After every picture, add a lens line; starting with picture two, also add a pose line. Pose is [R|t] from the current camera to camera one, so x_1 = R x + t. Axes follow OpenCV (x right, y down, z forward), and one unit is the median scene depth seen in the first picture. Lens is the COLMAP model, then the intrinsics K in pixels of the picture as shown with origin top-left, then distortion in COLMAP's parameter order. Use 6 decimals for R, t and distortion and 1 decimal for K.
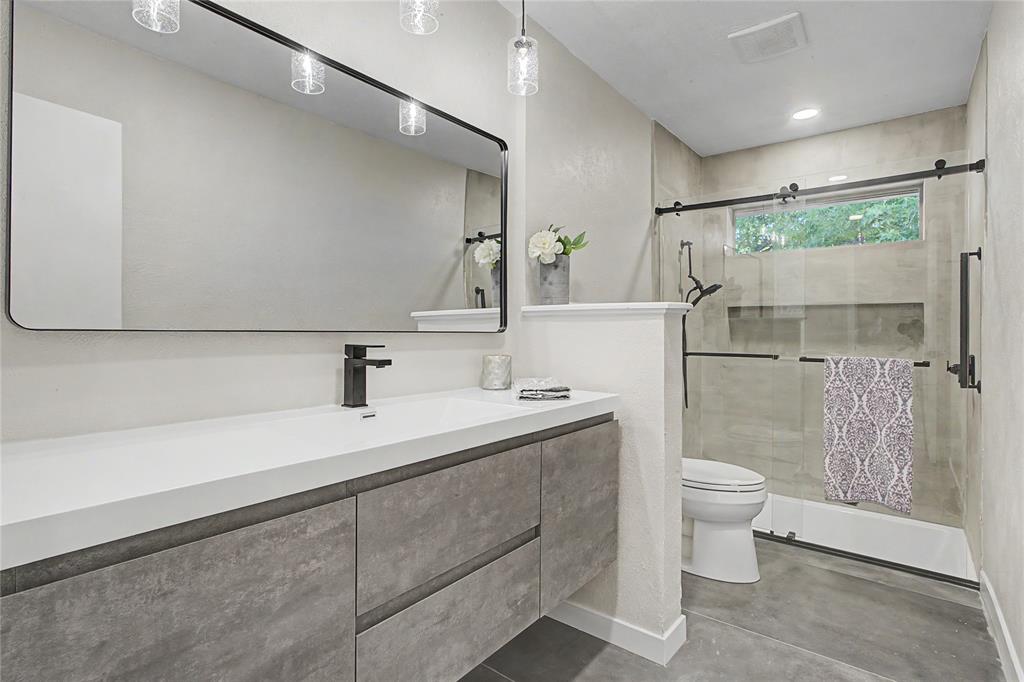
lens RADIAL K [[498.0, 0, 511.1], [0, 498.0, 334.5], [0, 0, 1]] dist [-0.018372, 0.009624]
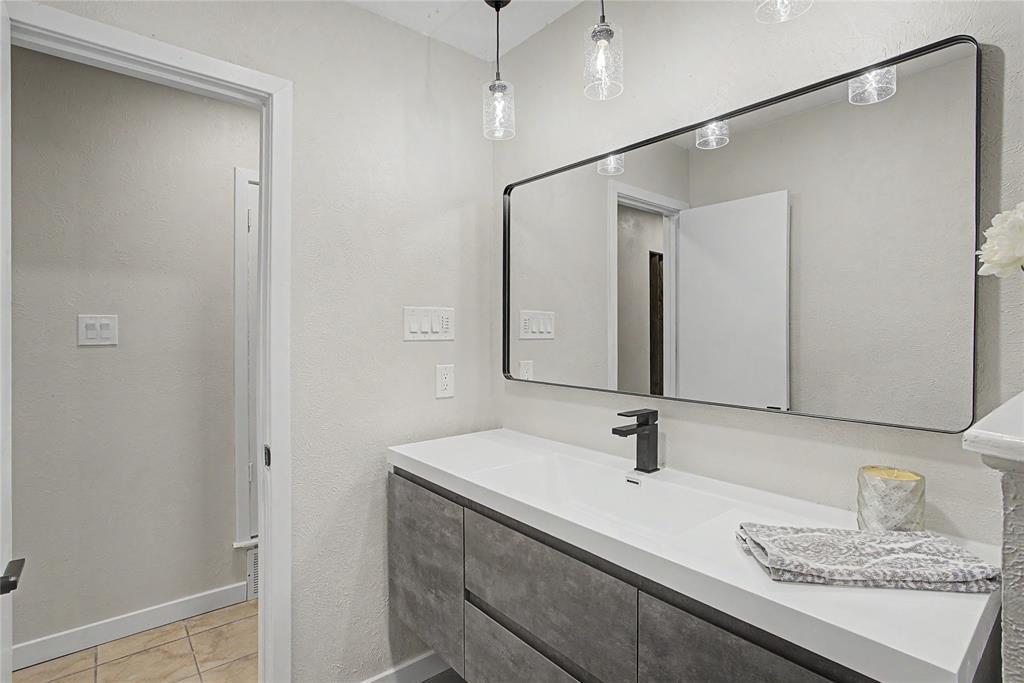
lens RADIAL K [[498.0, 0, 510.4], [0, 498.0, 338.9], [0, 0, 1]] dist [-0.018372, 0.009624]
pose [[-0.193666, 0.004140, -0.981059, 1.022185], [-0.012076, 0.999905, 0.006603, -0.181709], [0.980993, 0.013126, -0.193597, 1.260753]]
